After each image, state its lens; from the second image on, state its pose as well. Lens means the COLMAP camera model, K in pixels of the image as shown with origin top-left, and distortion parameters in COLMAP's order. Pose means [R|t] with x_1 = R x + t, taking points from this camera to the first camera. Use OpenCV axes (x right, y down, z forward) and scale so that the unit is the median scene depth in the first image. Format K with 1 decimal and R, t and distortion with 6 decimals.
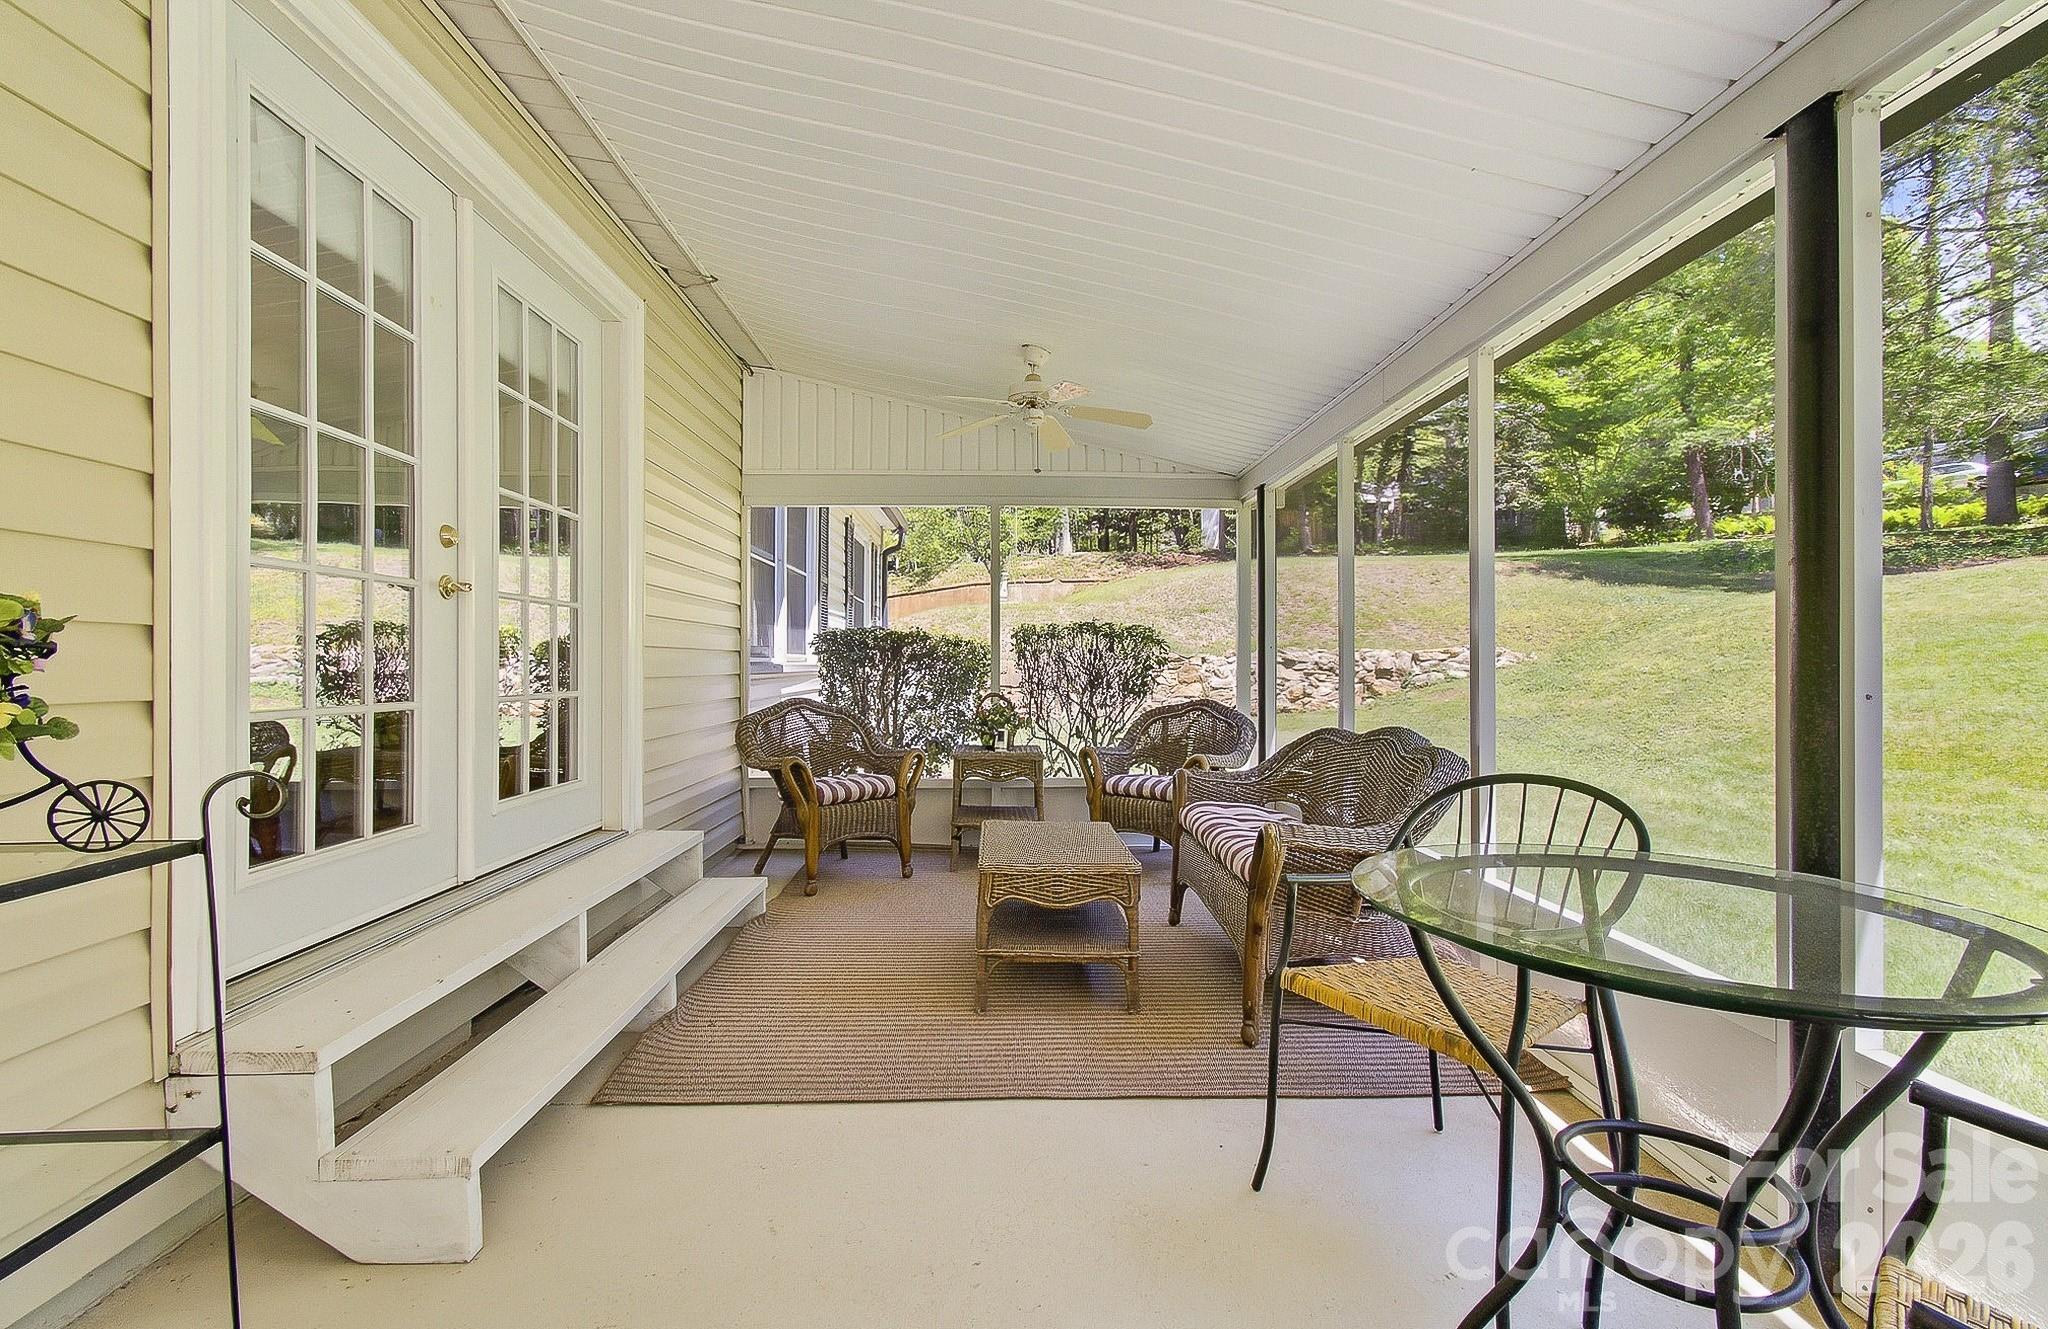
lens RADIAL K [[906.8, 0, 1024.0], [0, 906.8, 664.5], [0, 0, 1]] dist [-0.096517, 0.074224]
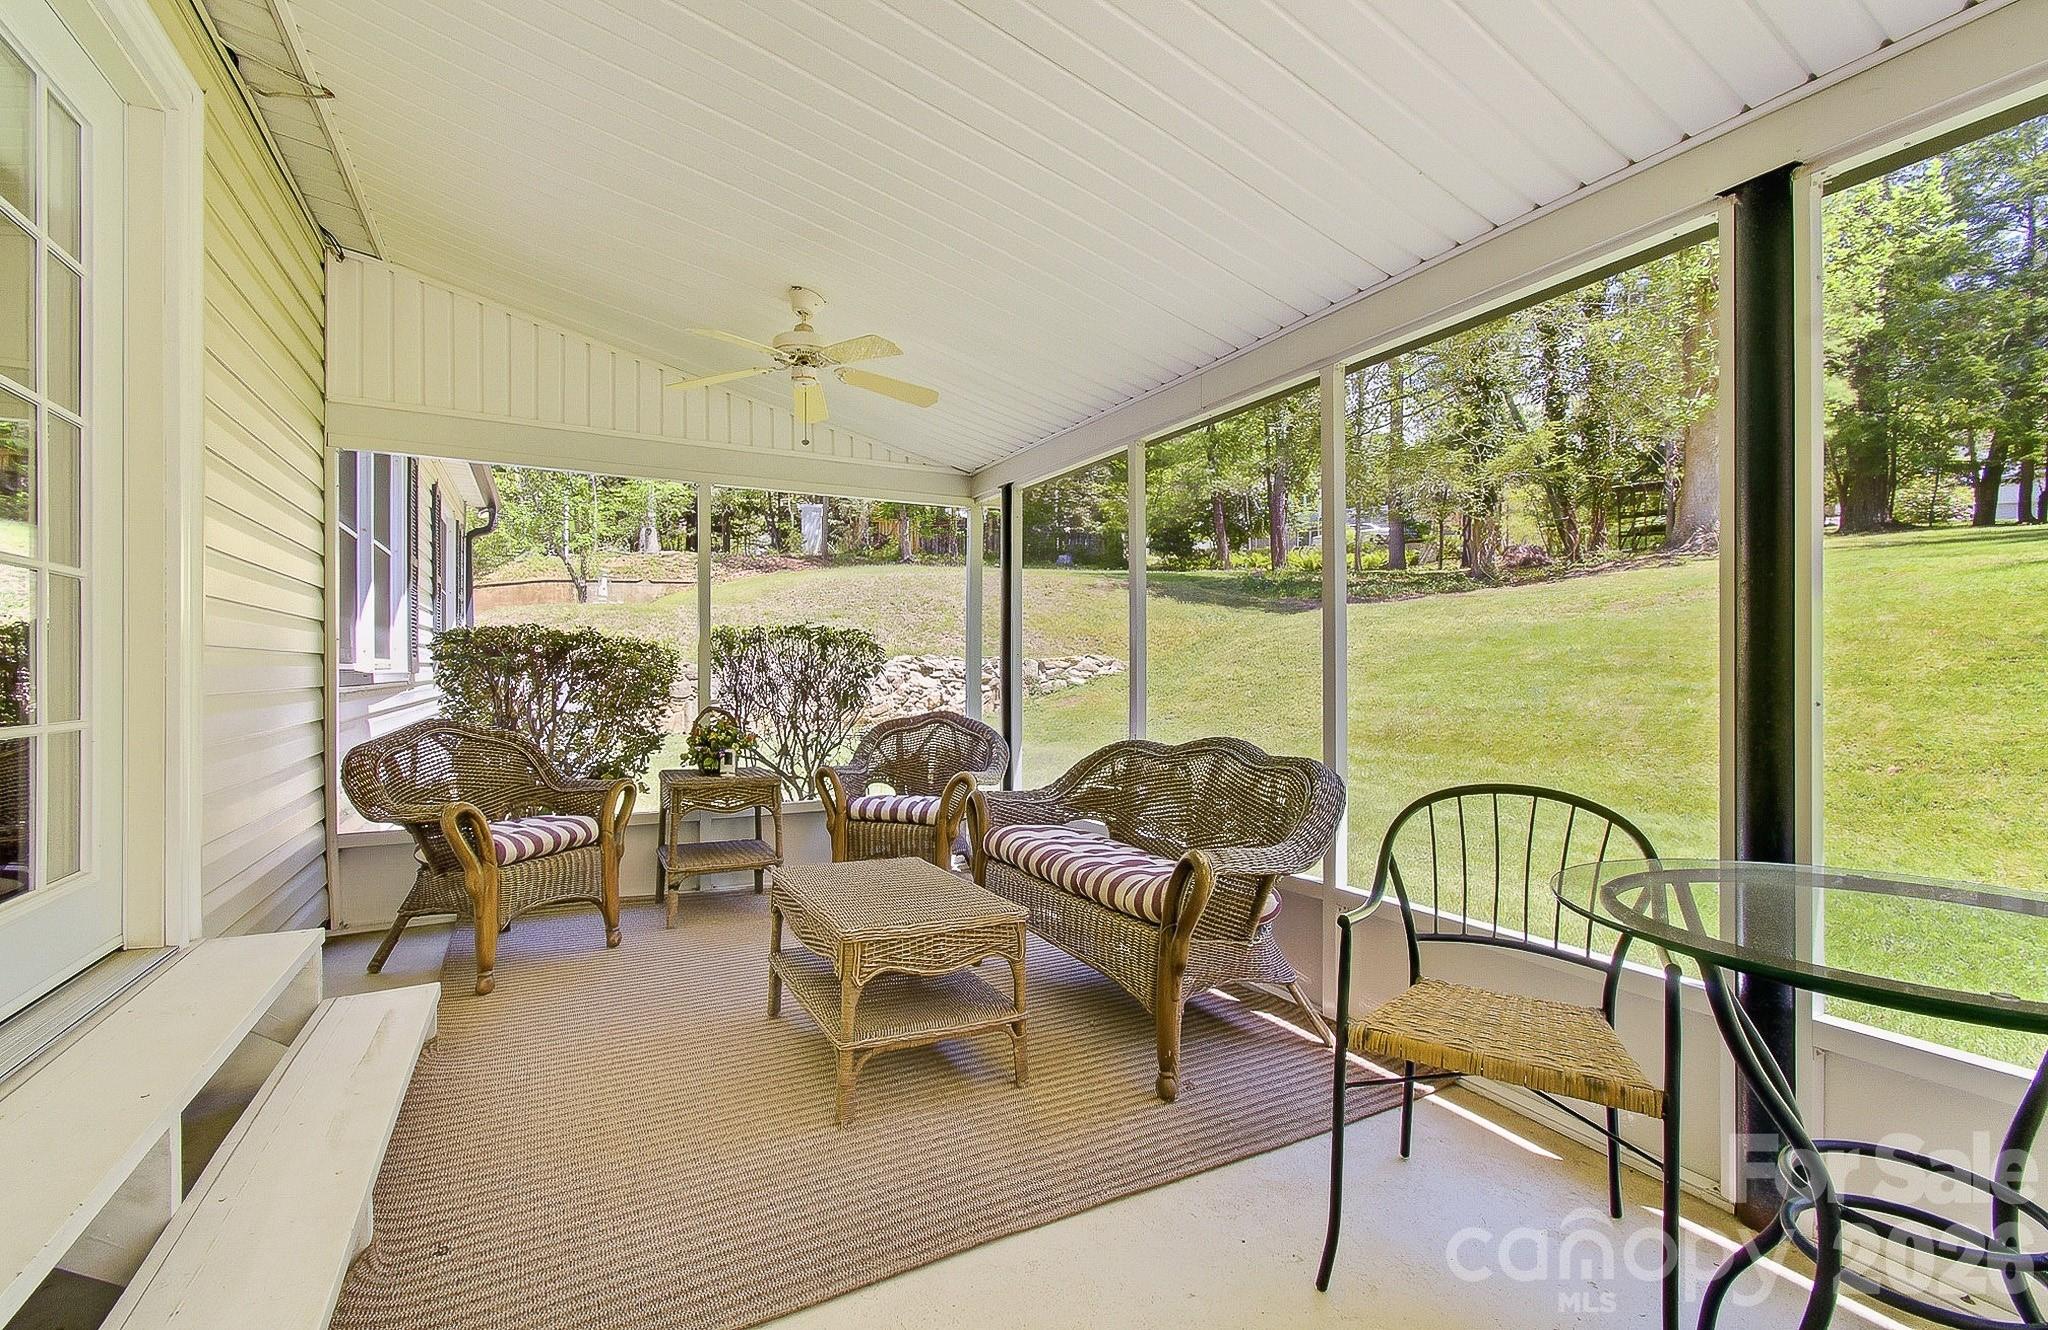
lens RADIAL K [[902.5, 0, 1046.1], [0, 902.5, 675.2], [0, 0, 1]] dist [-0.087037, 0.093382]
pose [[0.889287, -0.001534, 0.457348, -0.130520], [-0.000240, 0.999993, 0.003821, -0.001271], [-0.457350, -0.003508, 0.889280, 0.128138]]
